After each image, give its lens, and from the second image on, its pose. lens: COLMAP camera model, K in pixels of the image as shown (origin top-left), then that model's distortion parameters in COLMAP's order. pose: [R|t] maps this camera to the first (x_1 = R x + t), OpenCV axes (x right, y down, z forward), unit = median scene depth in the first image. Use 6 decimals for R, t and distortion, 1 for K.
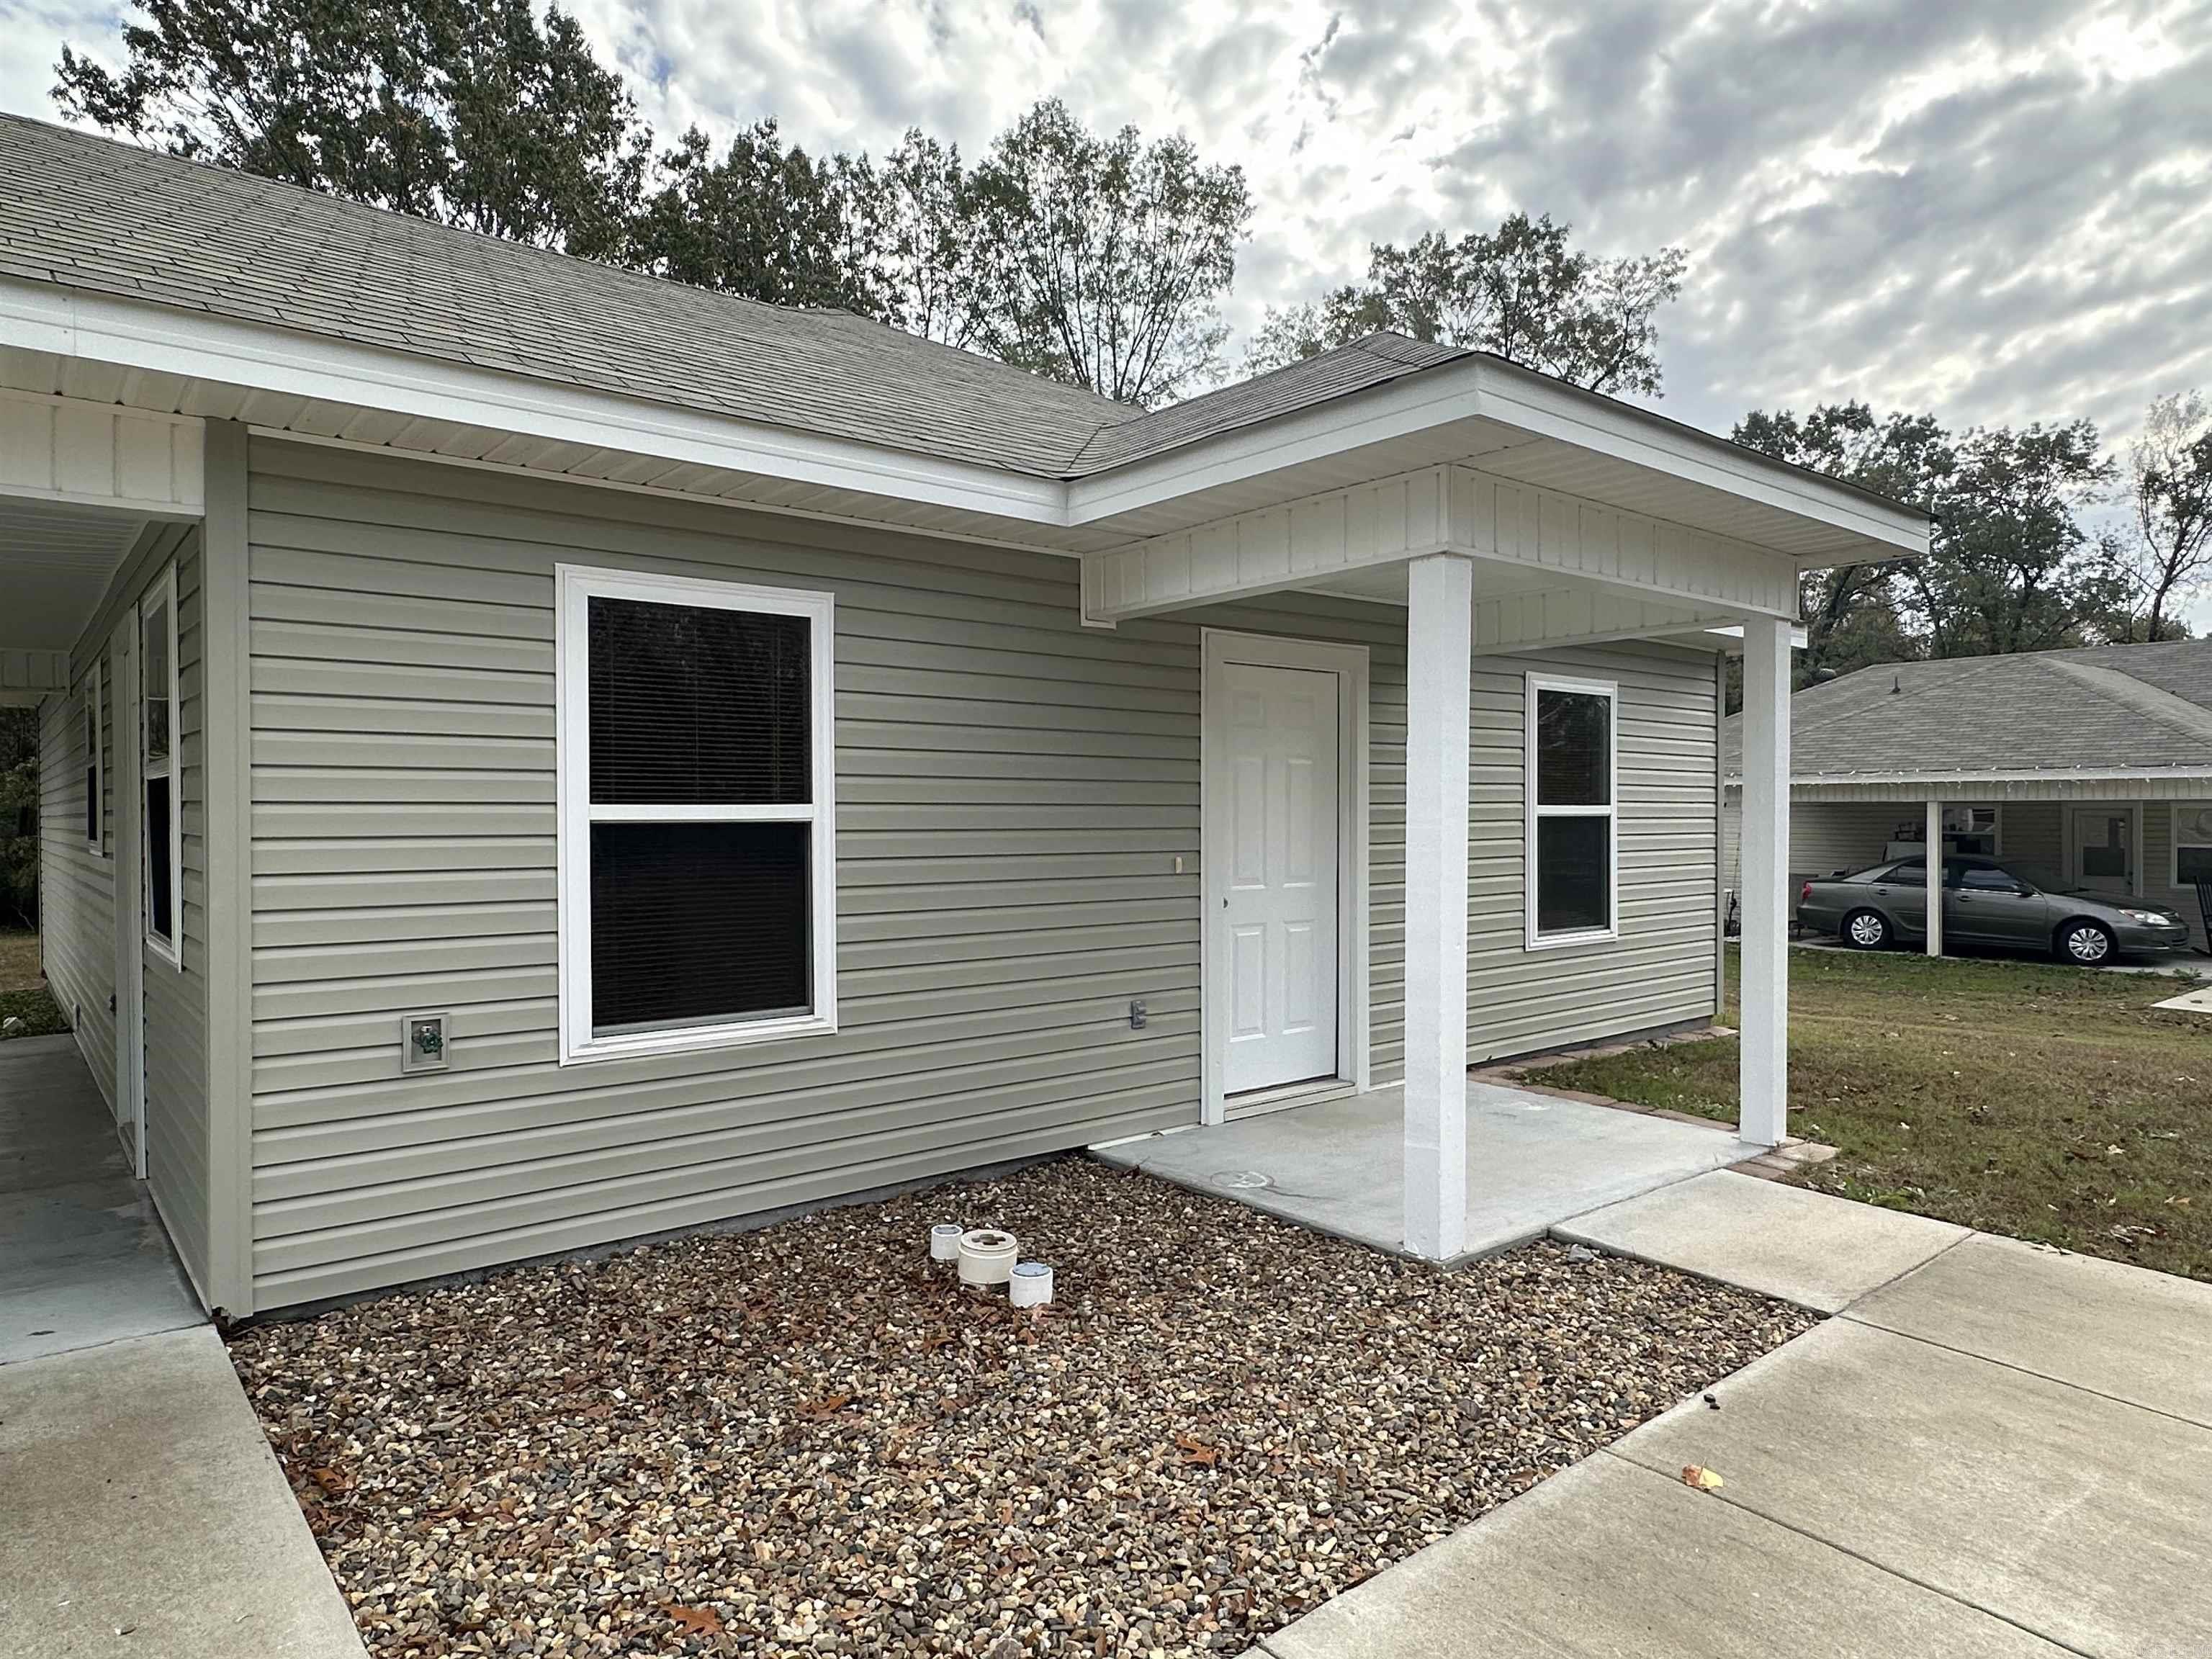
lens RADIAL K [[1367.0, 0, 1103.0], [0, 1367.0, 829.6], [0, 0, 1]] dist [0.000147, 0.000409]
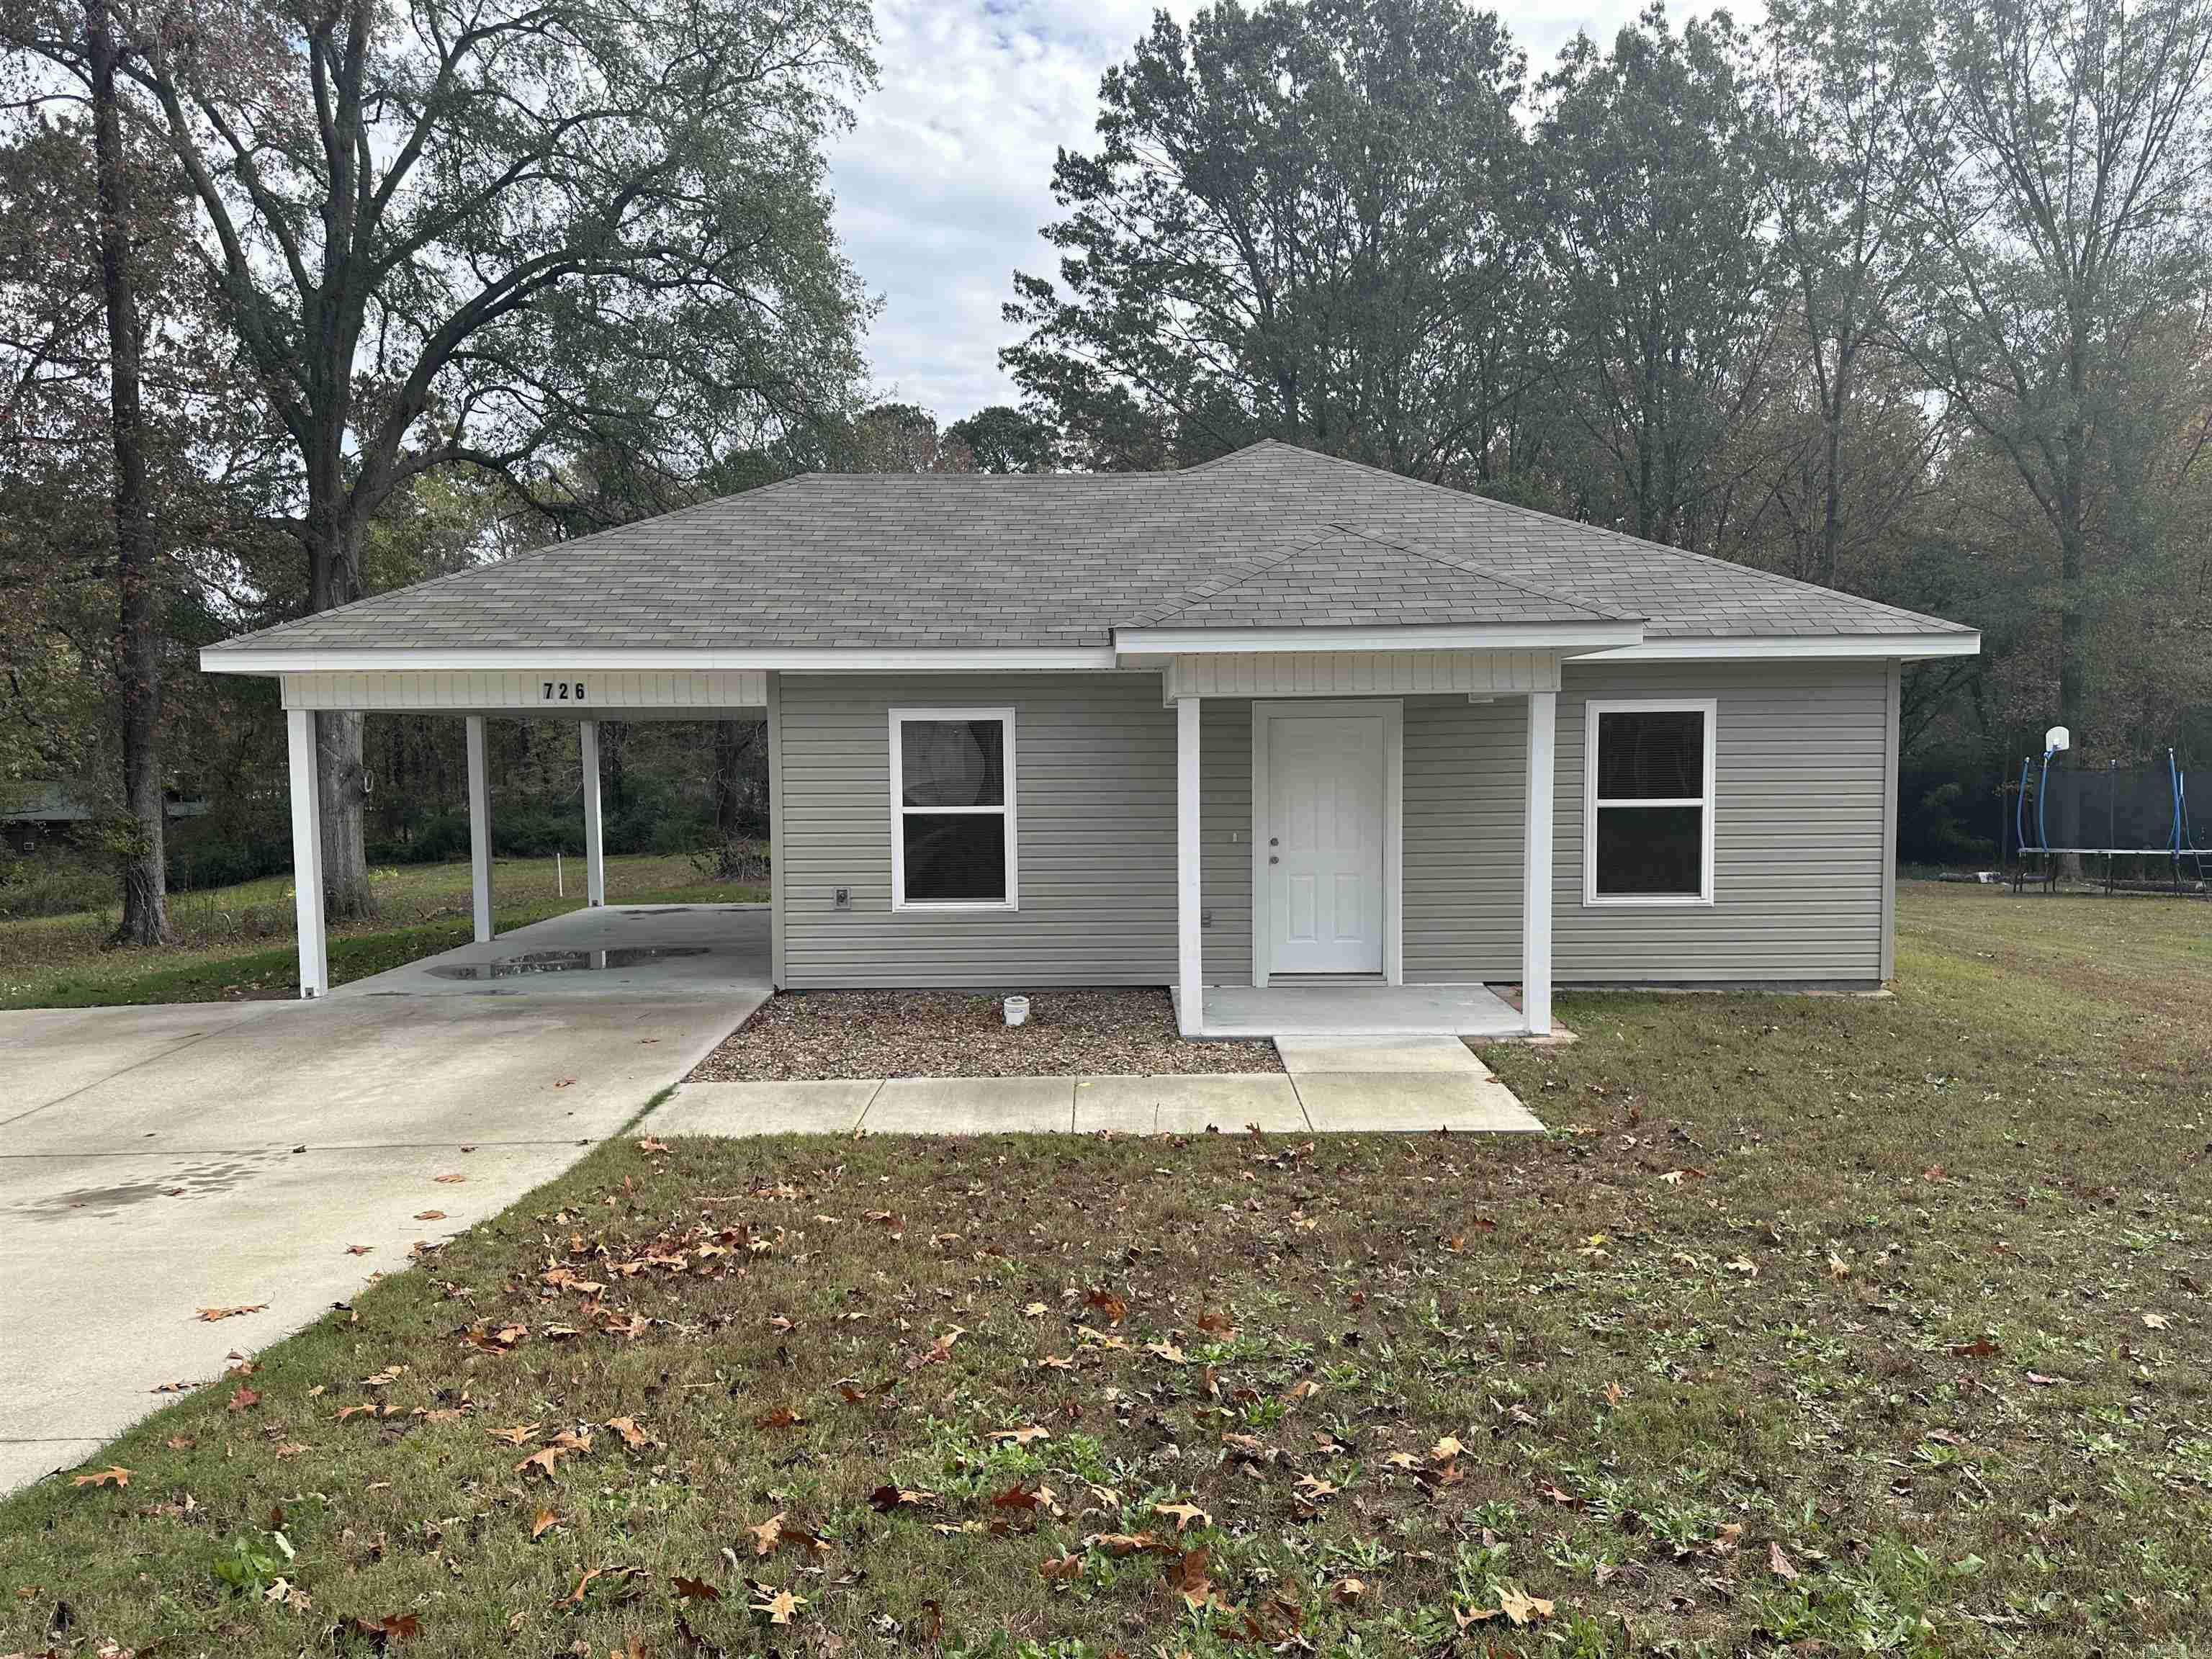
lens RADIAL K [[1553.6, 0, 1093.6], [0, 1553.6, 827.0], [0, 0, 1]] dist [0.042265, -0.043322]
pose [[0.767255, 0.035432, -0.640363, 1.631204], [-0.001381, 0.998562, 0.053597, -0.128527], [0.641341, -0.040238, 0.766200, -0.879576]]
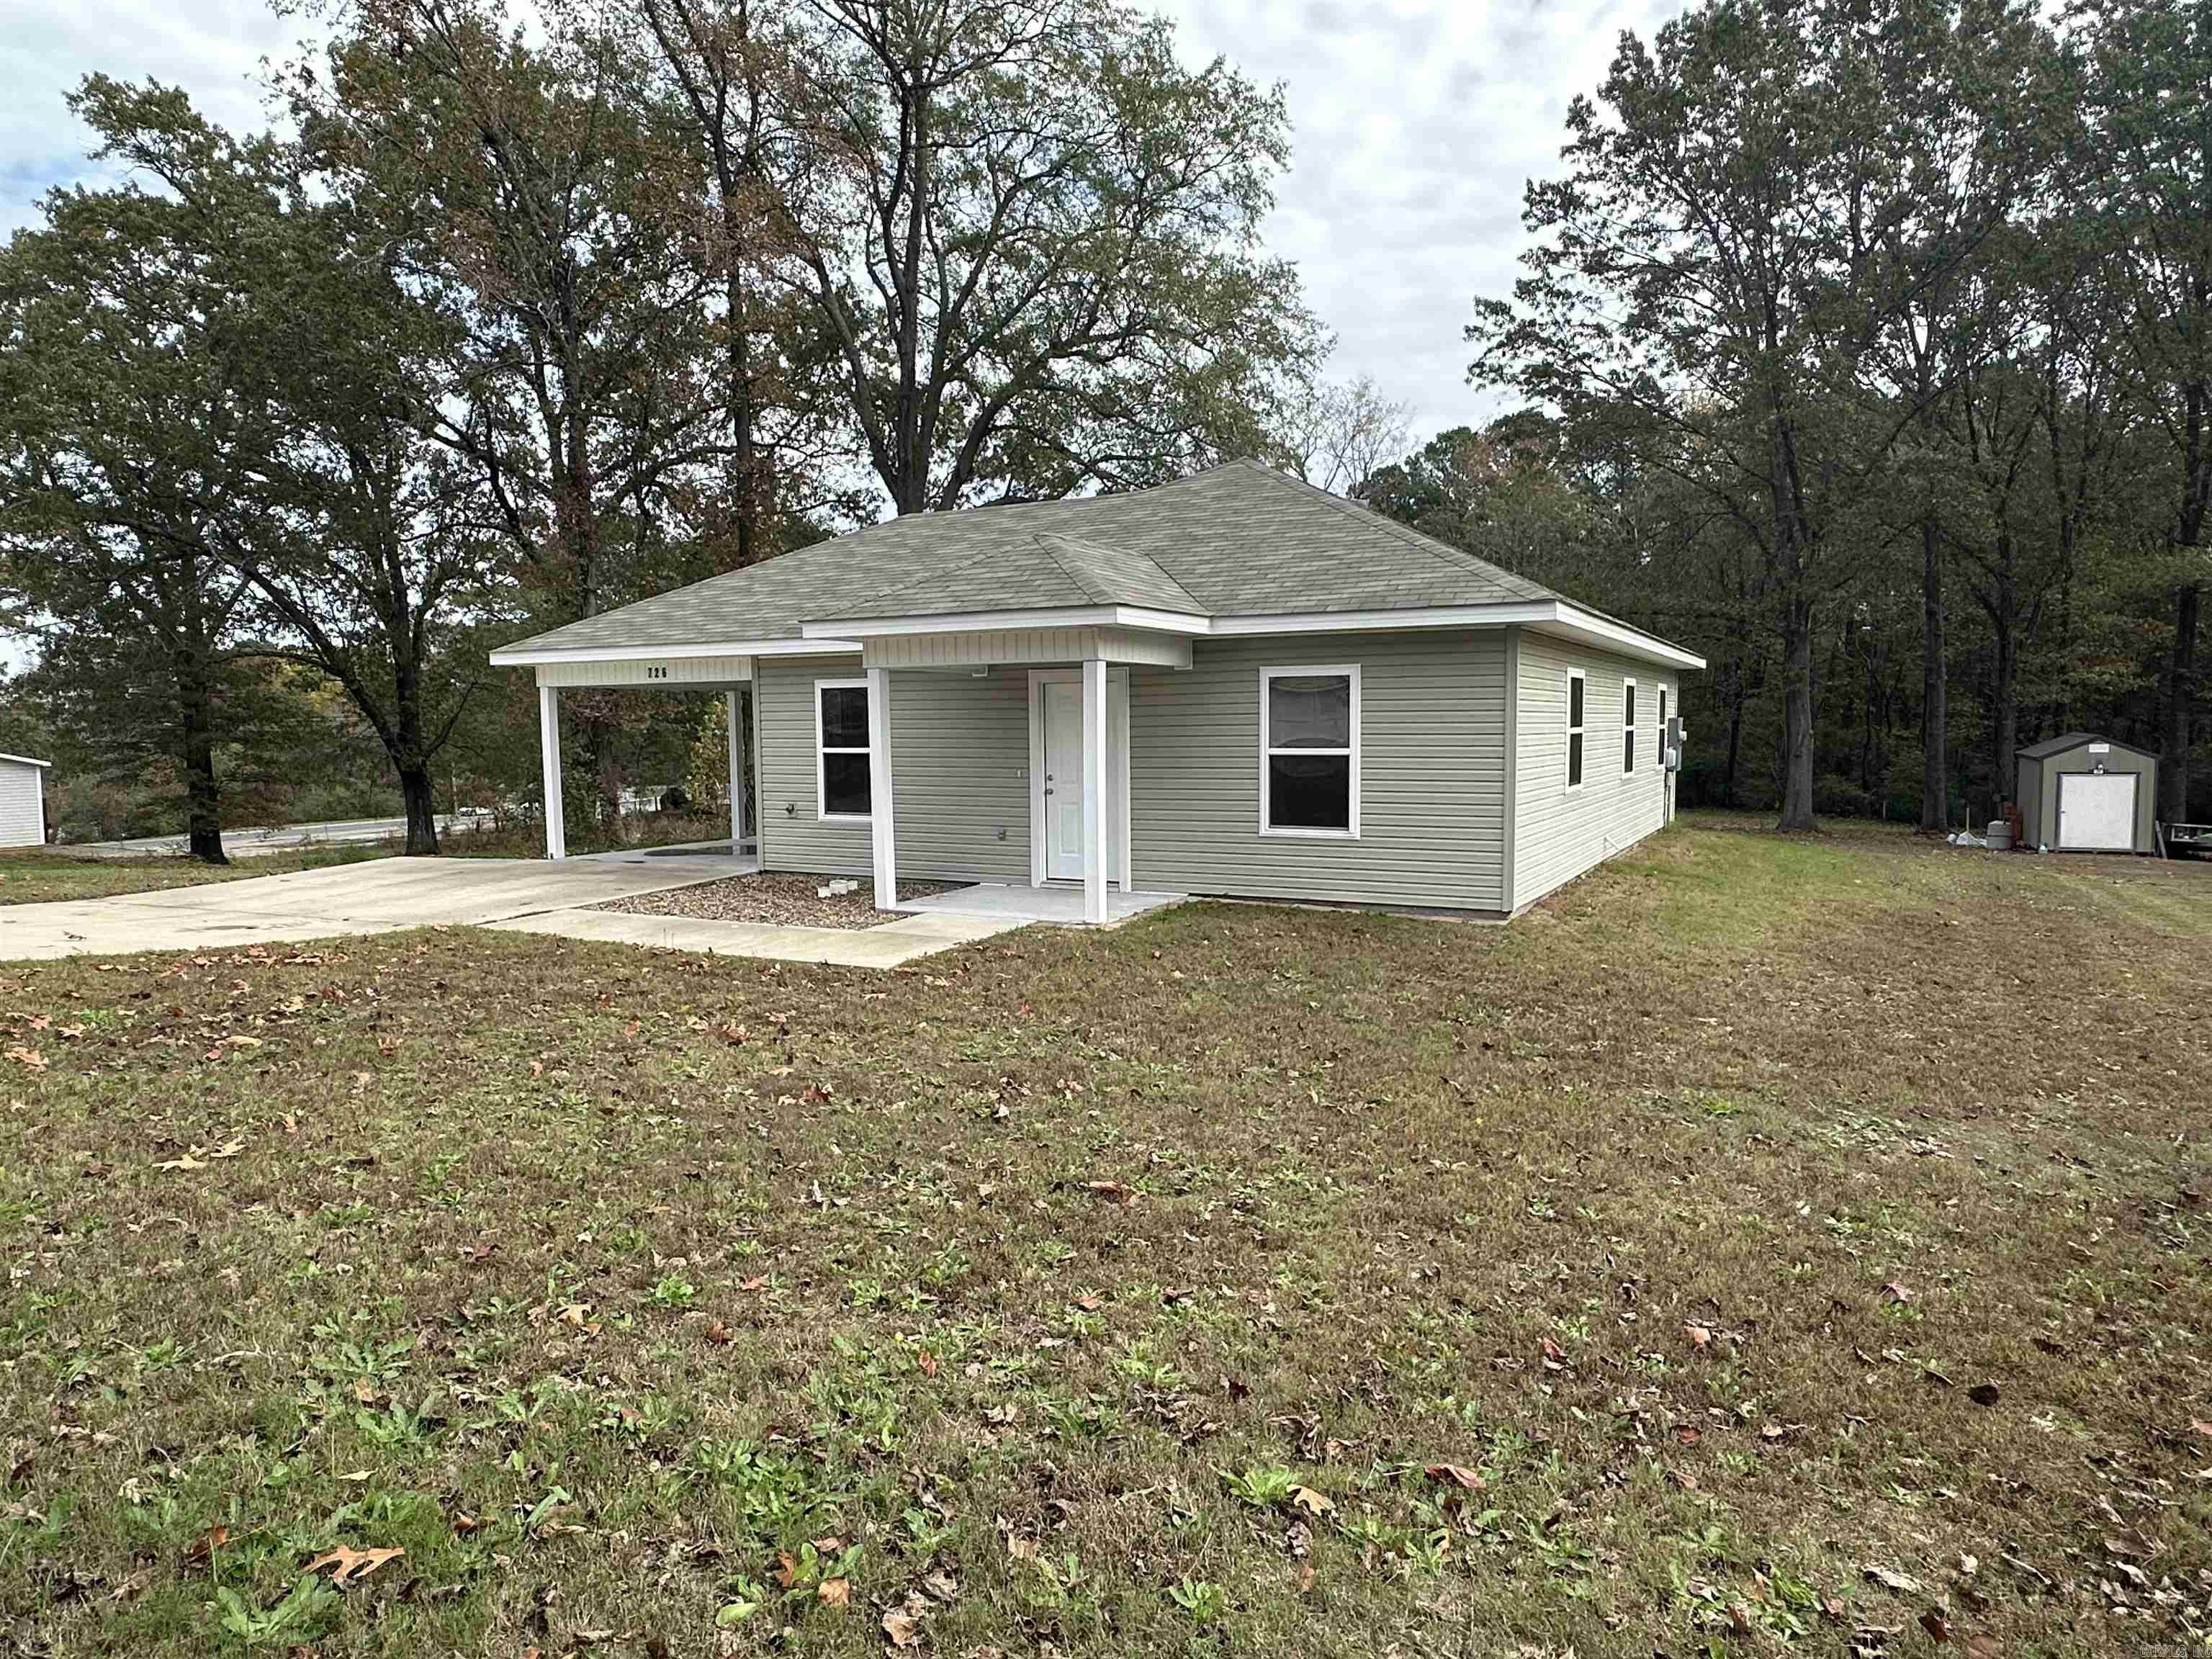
lens RADIAL K [[1367.2, 0, 1105.1], [0, 1367.2, 833.0], [0, 0, 1]] dist [-0.003040, 0.002095]
pose [[0.371503, 0.077245, -0.925213, 3.145536], [-0.002745, 0.996620, 0.082104, -0.090383], [0.928428, -0.027962, 0.370459, 0.366956]]
